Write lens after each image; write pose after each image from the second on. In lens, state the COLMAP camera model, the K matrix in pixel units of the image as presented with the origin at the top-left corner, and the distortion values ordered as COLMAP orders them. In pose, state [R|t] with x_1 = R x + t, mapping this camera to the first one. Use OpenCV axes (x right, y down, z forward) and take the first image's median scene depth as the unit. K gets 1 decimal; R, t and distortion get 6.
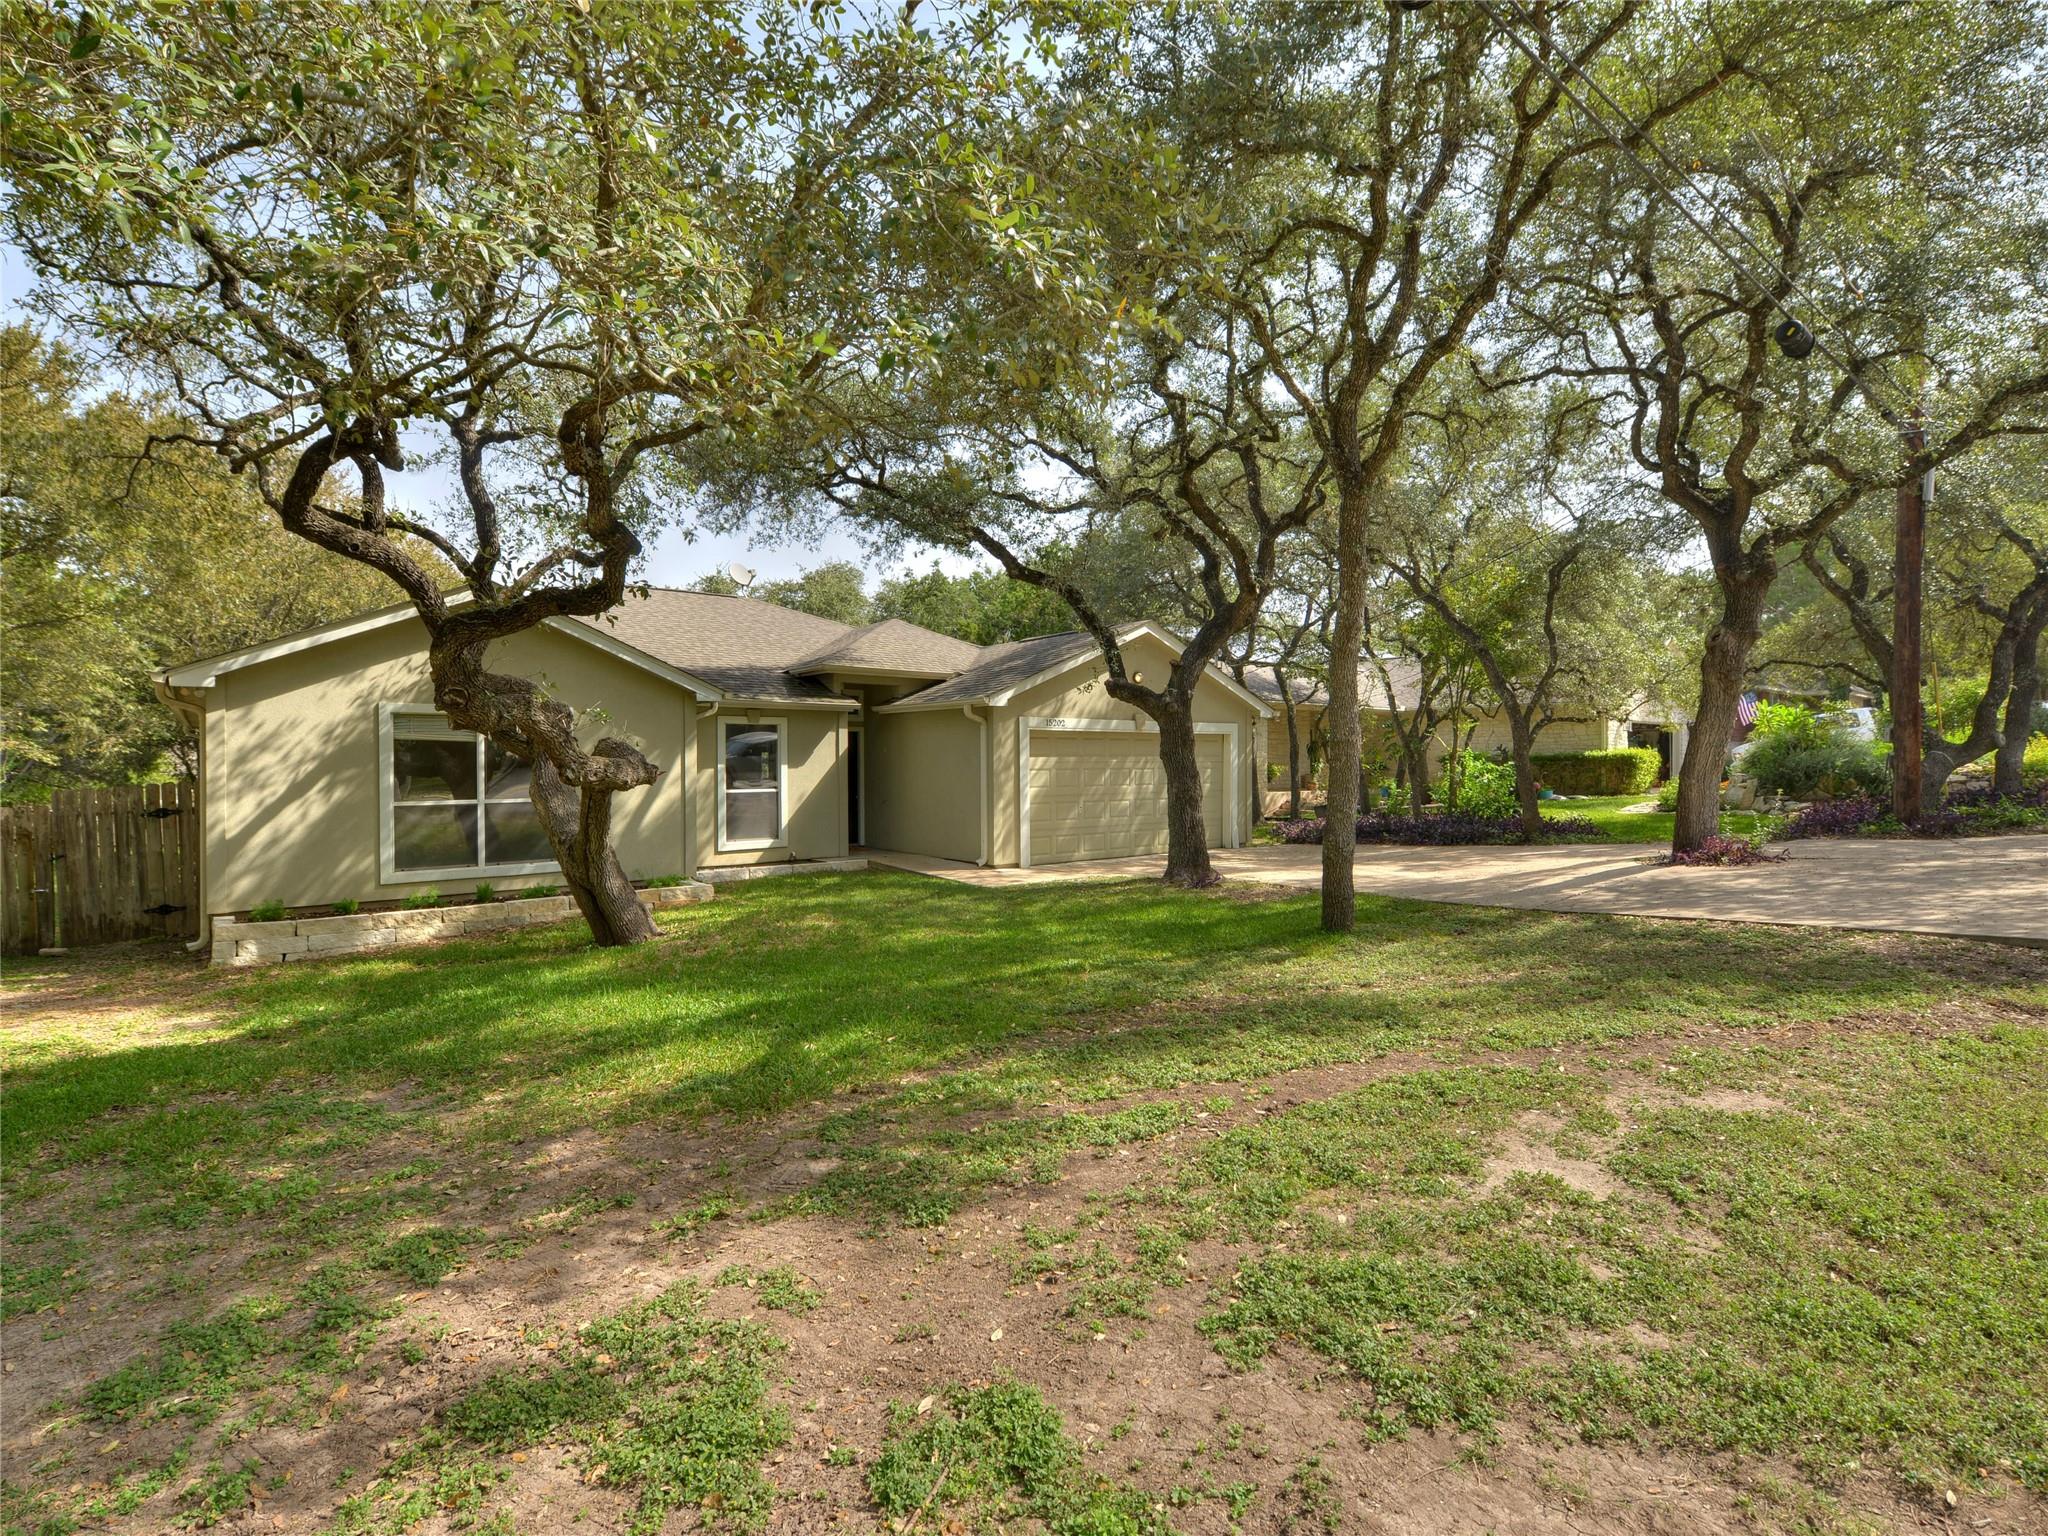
lens RADIAL K [[1007.6, 0, 1026.9], [0, 1007.6, 769.8], [0, 0, 1]] dist [-0.006879, -0.004978]
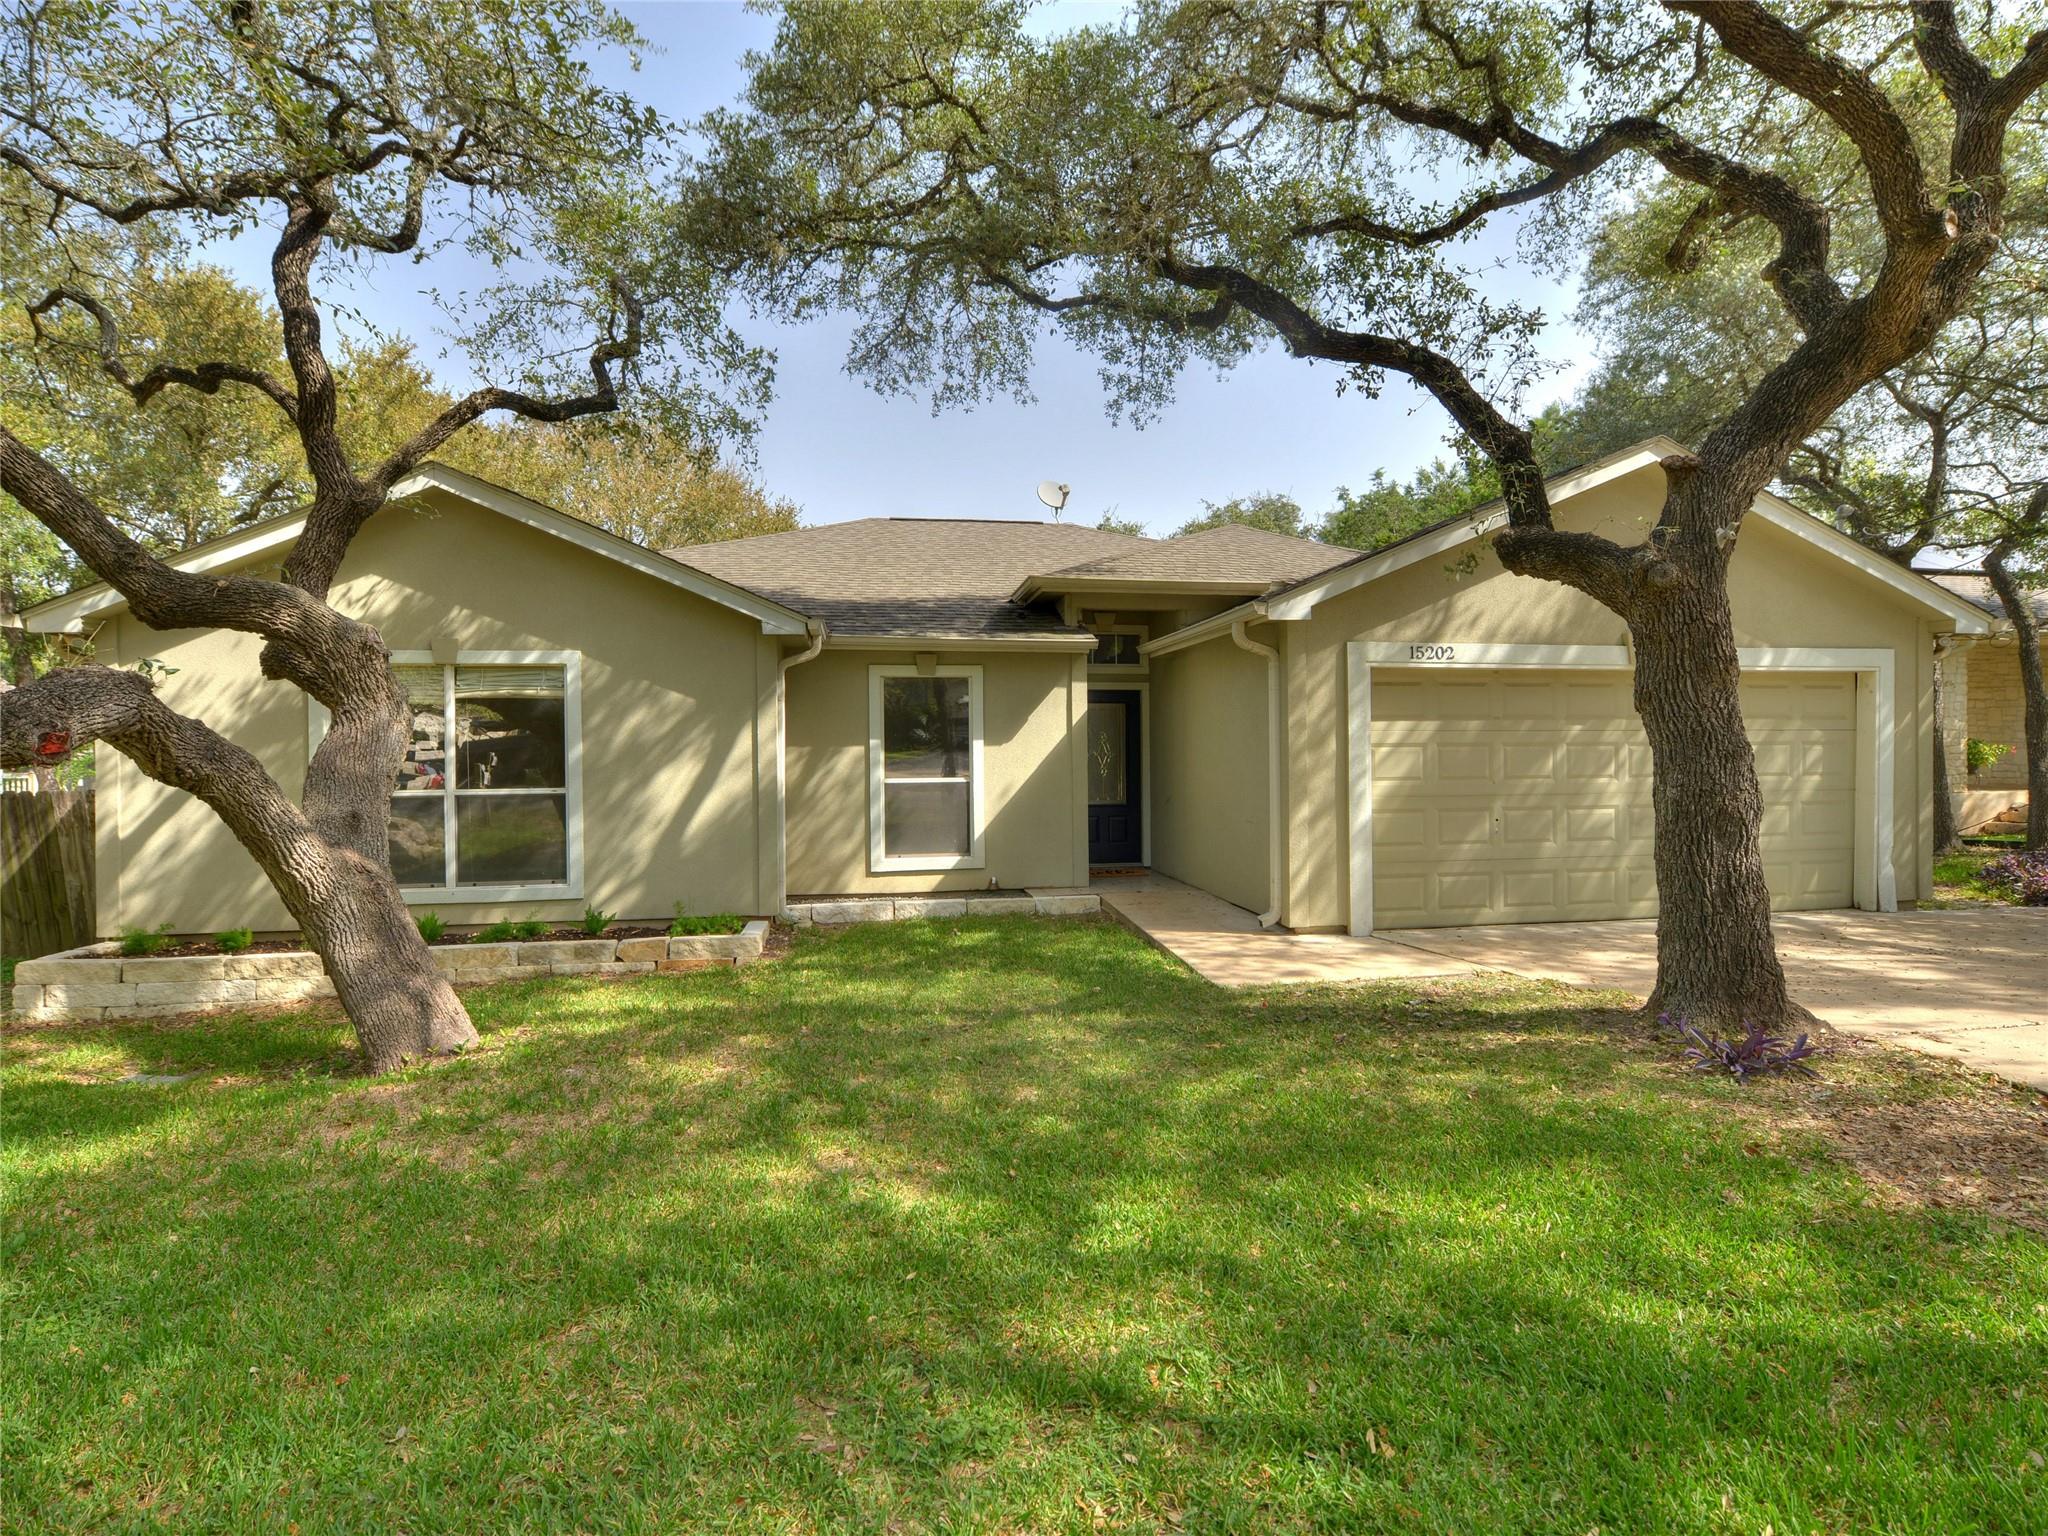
lens RADIAL K [[1007.6, 0, 1020.3], [0, 1007.6, 756.9], [0, 0, 1]] dist [-0.006879, -0.004978]
pose [[0.868018, 0.000102, -0.496532, 0.102685], [-0.000156, 1.000000, -0.000066, 0.006028], [0.496532, 0.000134, 0.868018, 0.463697]]
